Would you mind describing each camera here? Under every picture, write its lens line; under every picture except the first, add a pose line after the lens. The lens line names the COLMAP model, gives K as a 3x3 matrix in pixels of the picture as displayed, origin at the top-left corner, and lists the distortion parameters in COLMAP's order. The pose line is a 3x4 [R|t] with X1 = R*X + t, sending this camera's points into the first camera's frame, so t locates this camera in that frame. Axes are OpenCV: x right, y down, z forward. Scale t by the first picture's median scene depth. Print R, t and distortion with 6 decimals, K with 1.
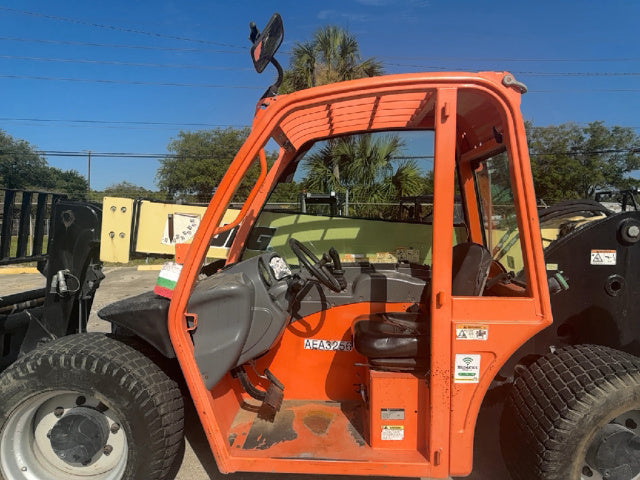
lens RADIAL K [[457.2, 0, 320.5], [0, 457.2, 240.5], [0, 0, 1]] dist [0.029075, -0.037457]
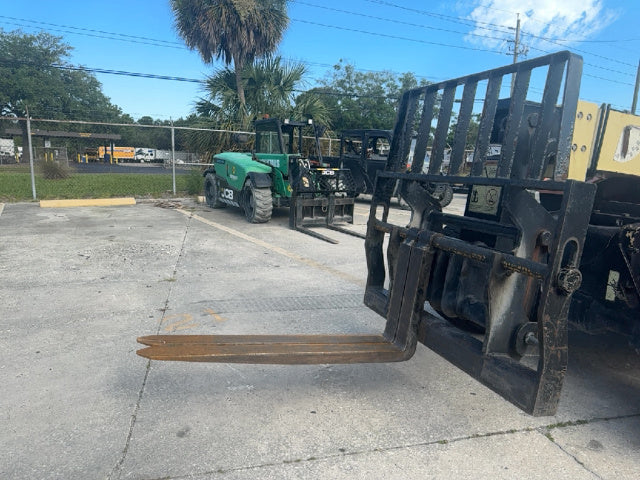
lens RADIAL K [[454.8, 0, 318.2], [0, 454.8, 240.5], [0, 0, 1]] dist [0.064164, -0.088324]
pose [[0.911500, -0.042662, 0.409082, -1.337594], [-0.013160, 0.991071, 0.132681, 0.054006], [-0.411090, -0.126322, 0.902800, 0.463390]]
